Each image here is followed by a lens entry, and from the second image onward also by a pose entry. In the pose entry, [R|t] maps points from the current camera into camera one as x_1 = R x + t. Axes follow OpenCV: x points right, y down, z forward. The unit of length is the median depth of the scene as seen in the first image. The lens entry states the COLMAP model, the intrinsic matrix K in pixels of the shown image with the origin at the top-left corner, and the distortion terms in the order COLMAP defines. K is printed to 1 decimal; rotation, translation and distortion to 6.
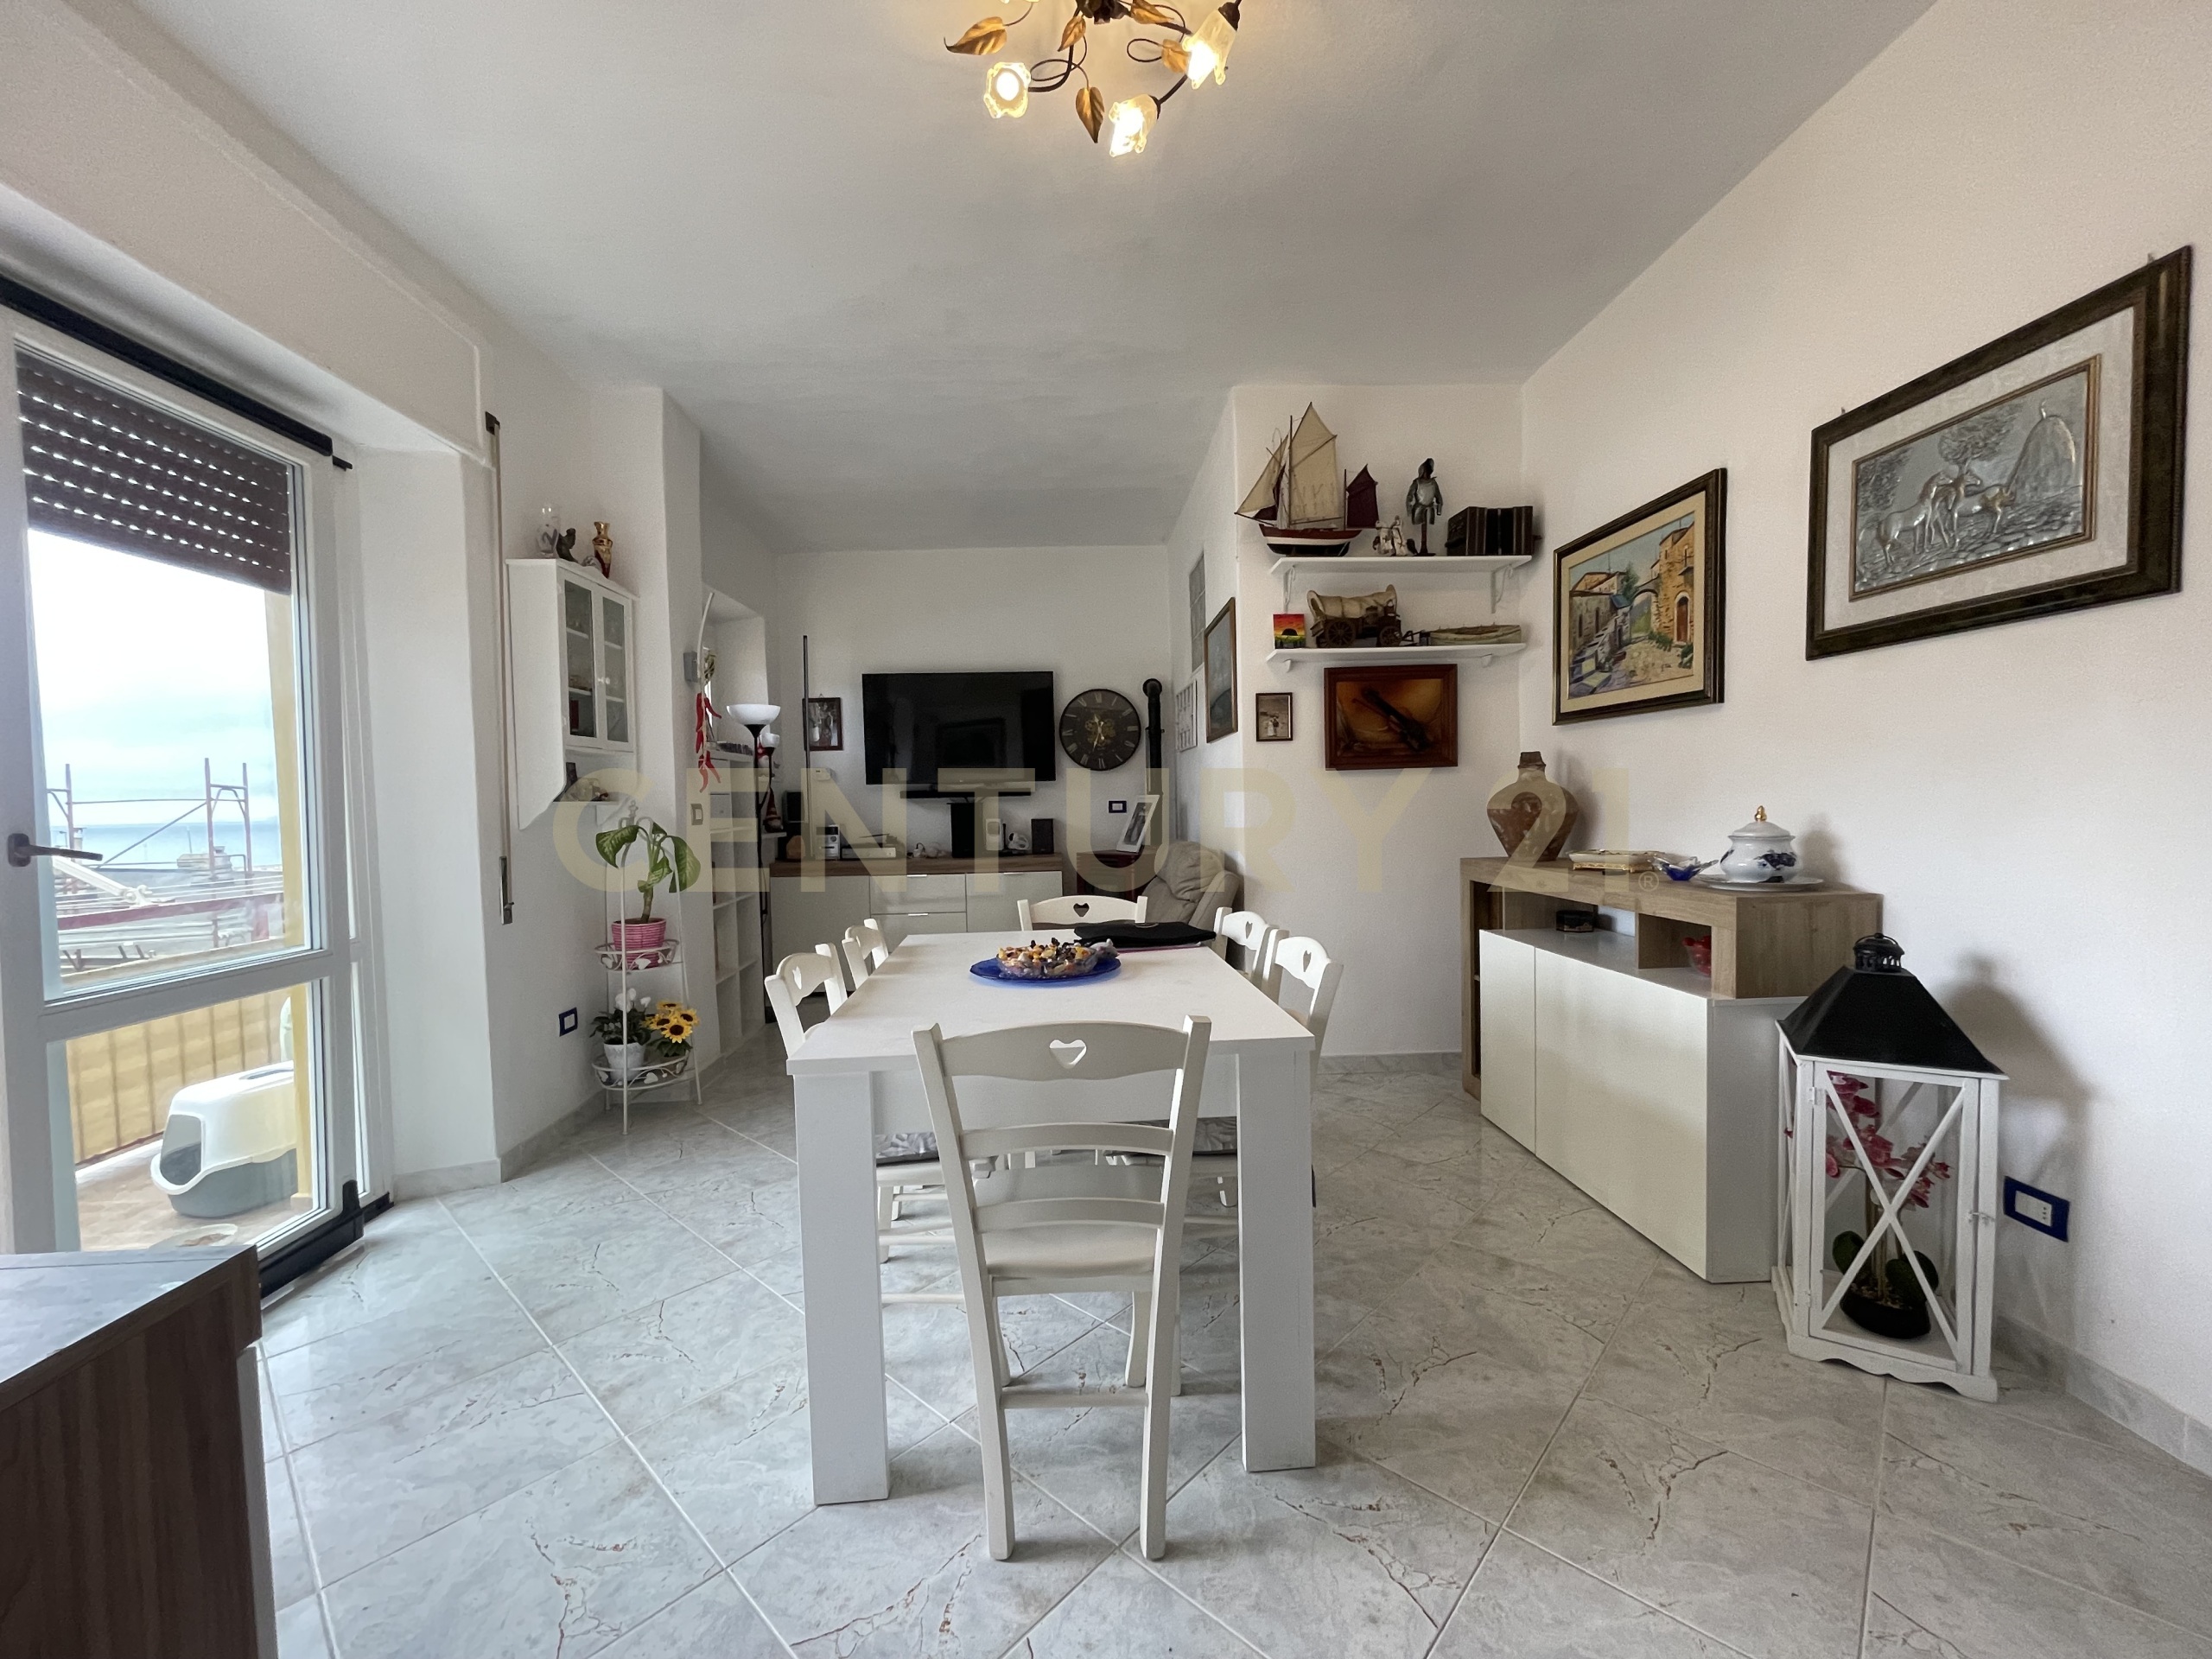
lens RADIAL K [[889.0, 0, 1100.8], [0, 889.0, 837.3], [0, 0, 1]] dist [-0.002533, 0.000291]
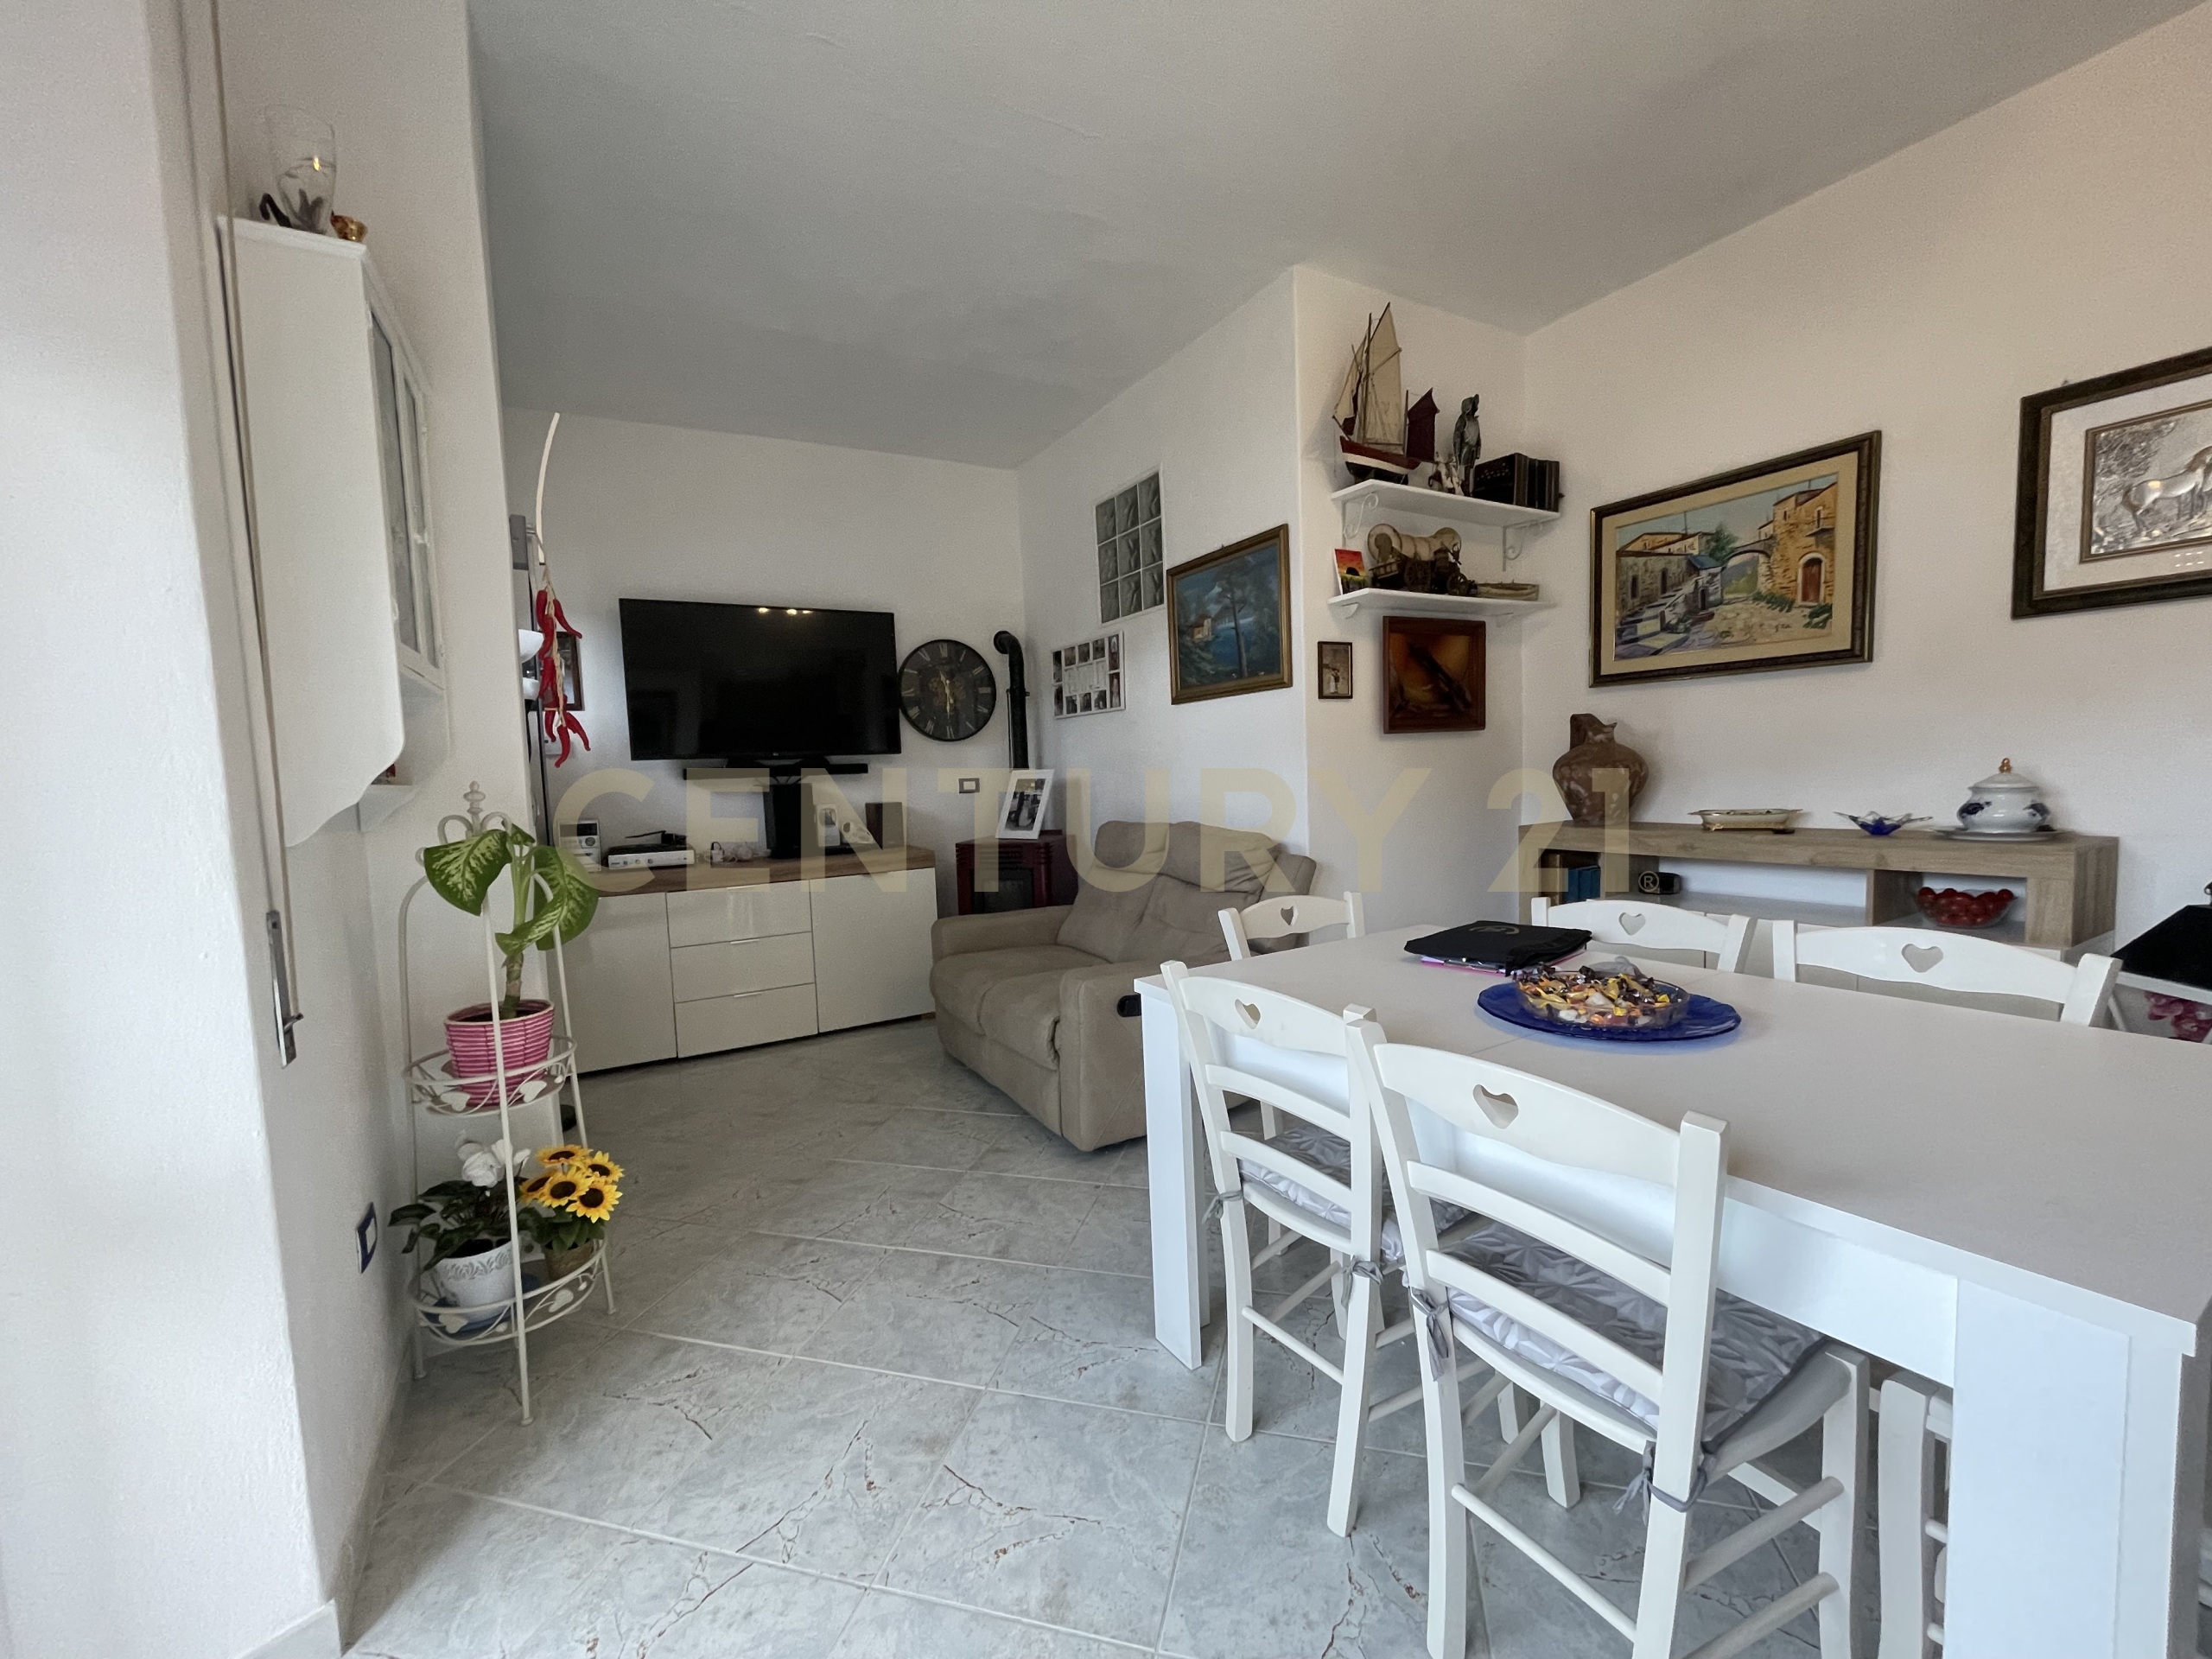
lens RADIAL K [[889.0, 0, 1101.9], [0, 889.0, 839.0], [0, 0, 1]] dist [-0.002533, 0.000291]
pose [[0.888318, -0.048884, 0.456619, -0.454512], [0.039197, 0.998761, 0.030668, -0.009710], [-0.457552, -0.009345, 0.889134, 0.384508]]
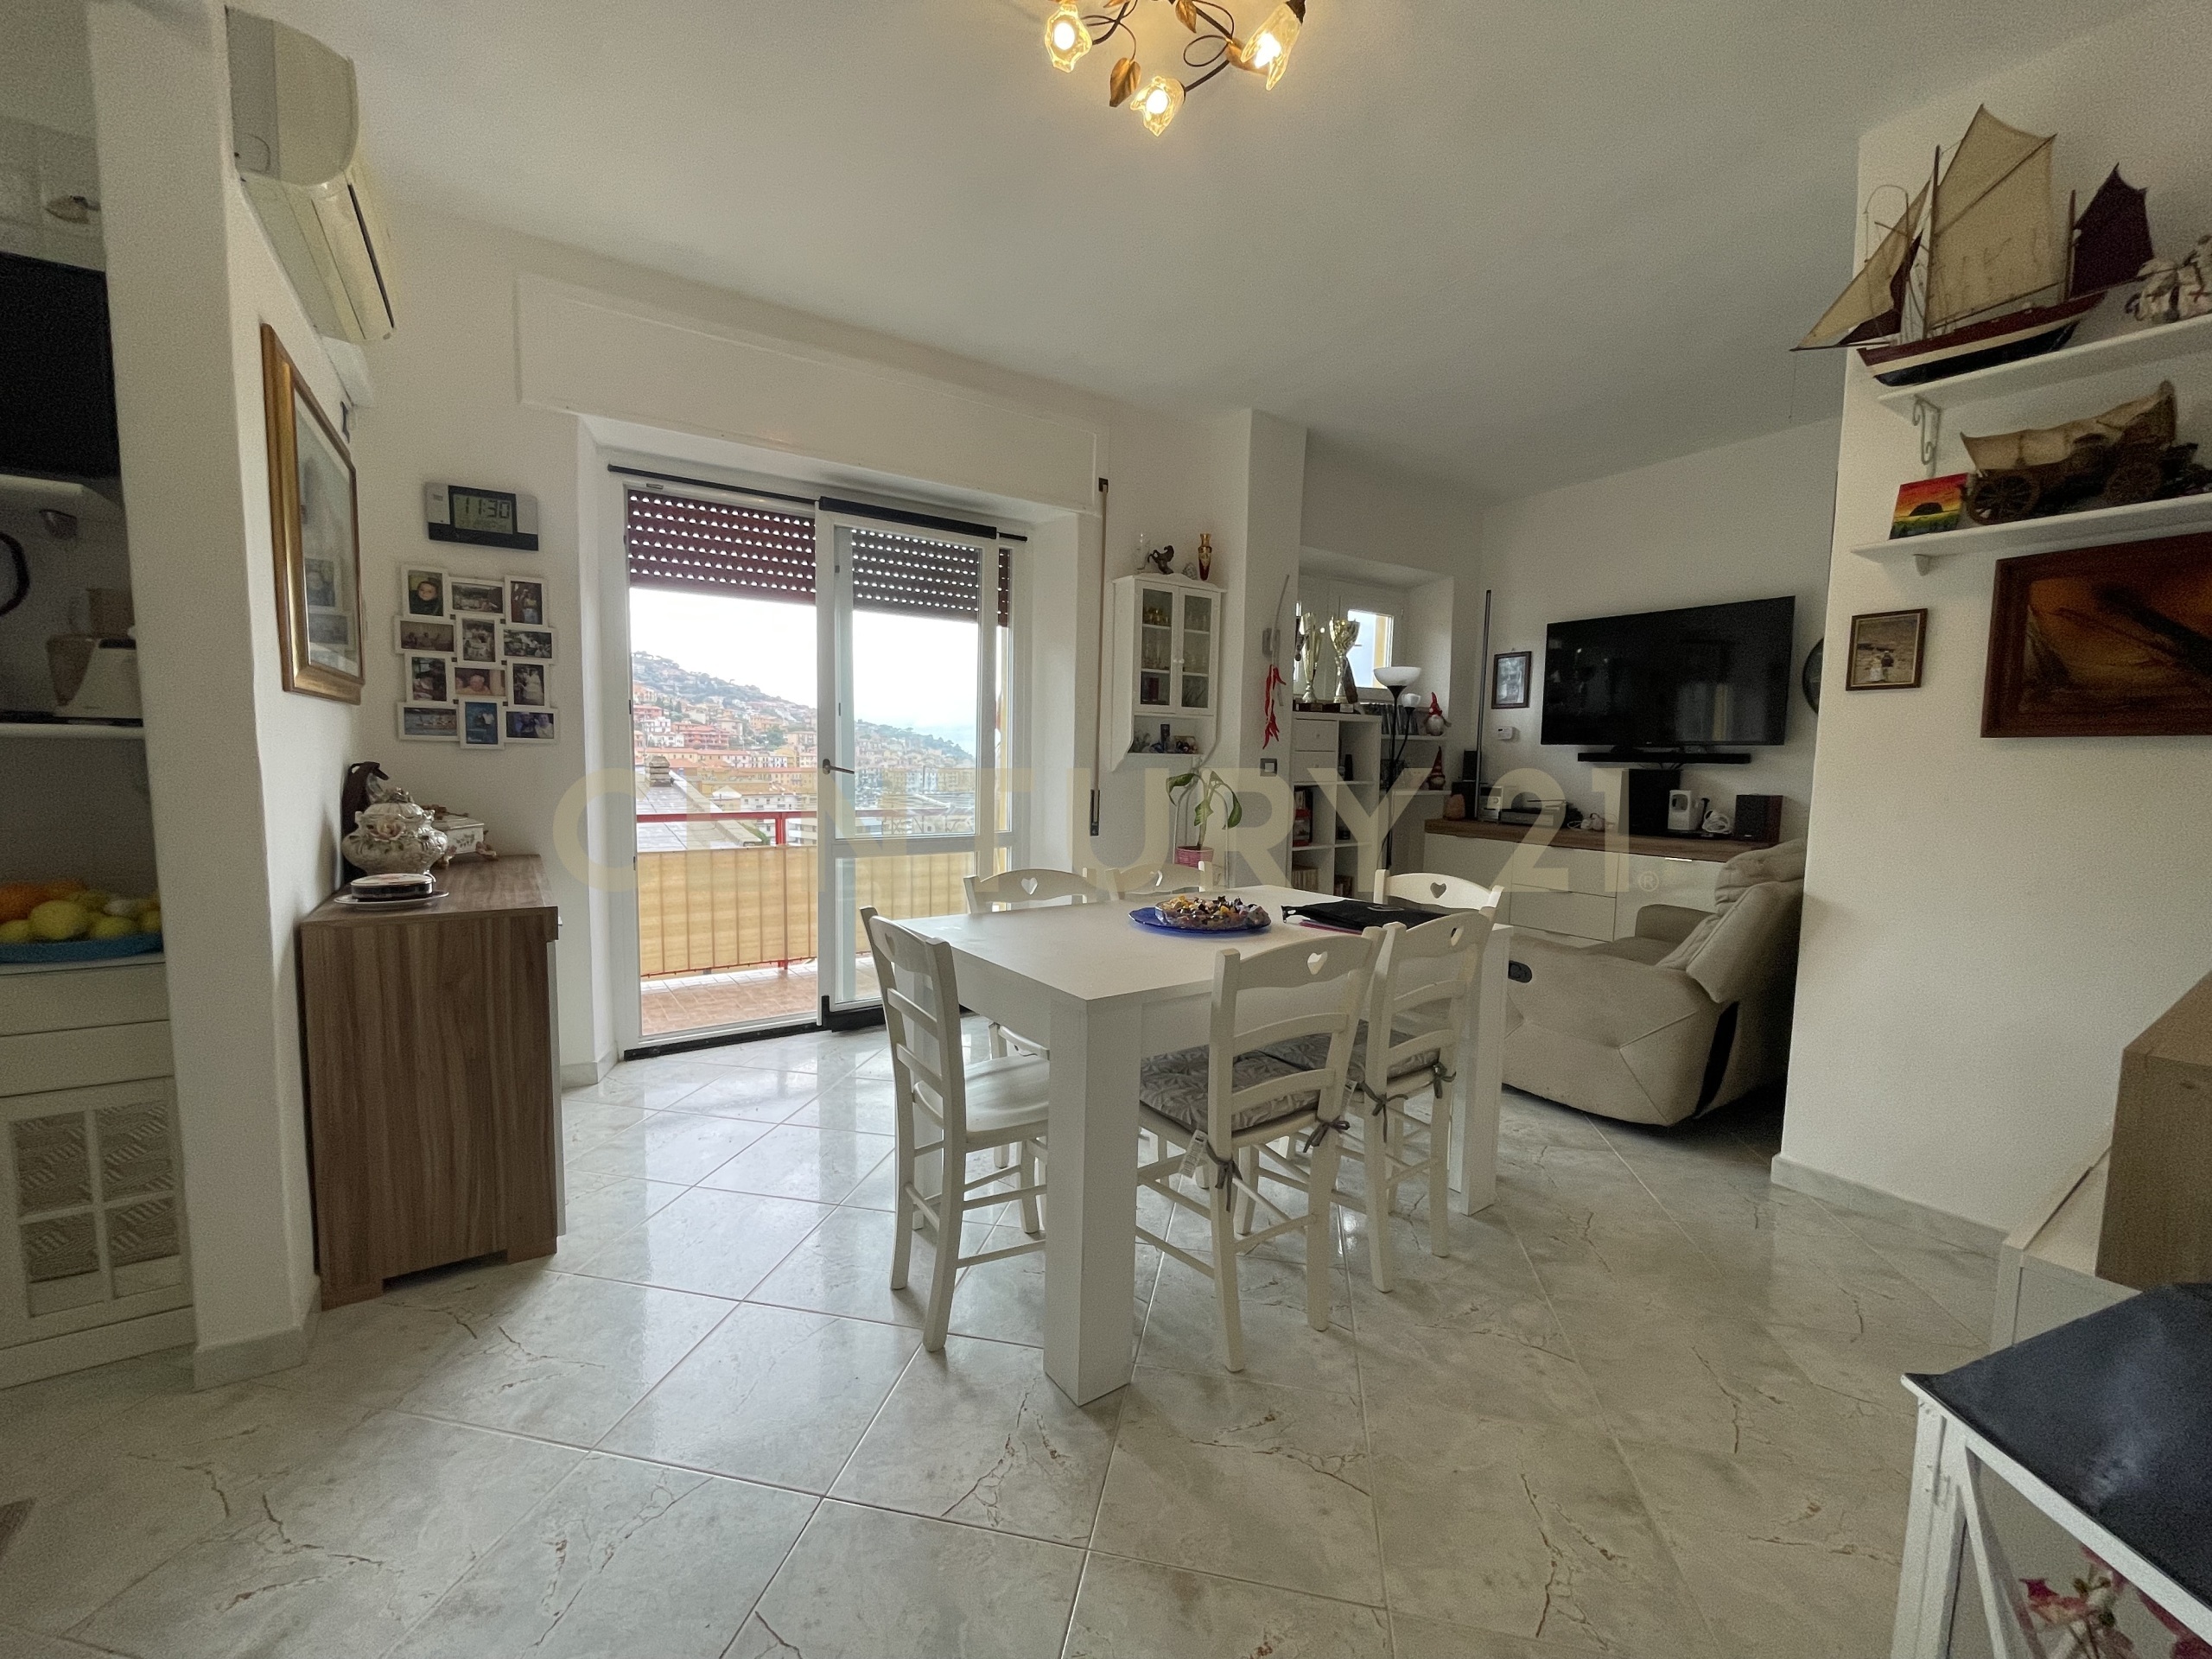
lens RADIAL K [[889.0, 0, 1101.8], [0, 889.0, 835.6], [0, 0, 1]] dist [-0.002533, 0.000291]
pose [[0.522123, 0.107399, -0.846081, 0.510438], [-0.066080, 0.994152, 0.085416, -0.024831], [0.850306, 0.011311, 0.526166, 0.220688]]
